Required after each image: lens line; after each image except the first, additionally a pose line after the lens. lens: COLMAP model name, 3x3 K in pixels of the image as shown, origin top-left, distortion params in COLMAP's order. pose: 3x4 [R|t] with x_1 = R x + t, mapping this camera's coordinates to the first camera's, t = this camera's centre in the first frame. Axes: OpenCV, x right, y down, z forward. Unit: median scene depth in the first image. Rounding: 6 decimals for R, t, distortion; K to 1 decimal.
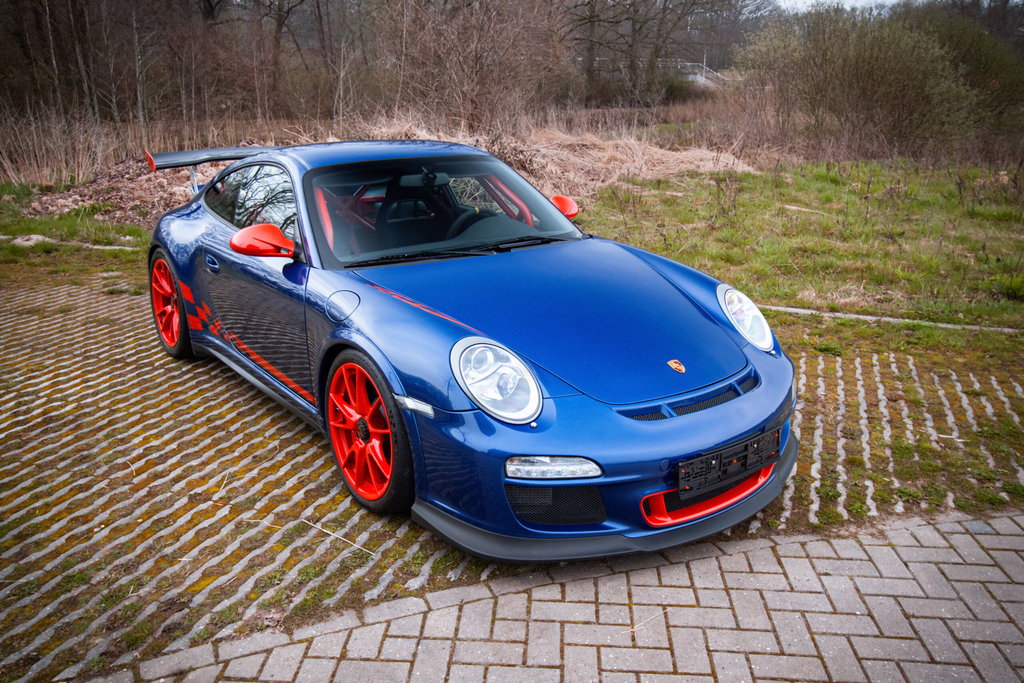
lens RADIAL K [[853.0, 0, 512.0], [0, 853.0, 341.5], [0, 0, 1]] dist [0.003227, -0.000463]
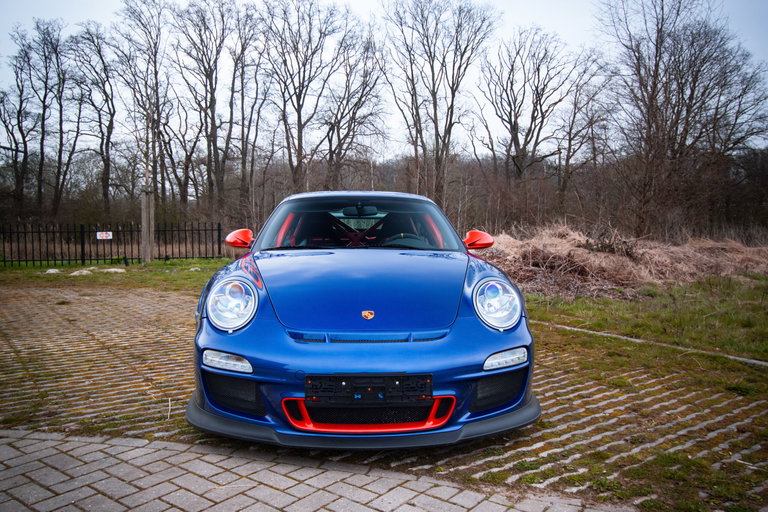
lens RADIAL K [[611.3, 0, 384.0], [0, 611.3, 256.0], [0, 0, 1]] dist [0.000807, 0.002164]
pose [[0.832302, 0.032634, -0.553361, 0.708783], [-0.168032, 0.966149, -0.195758, 0.117417], [0.528241, 0.255912, 0.809611, 0.253344]]
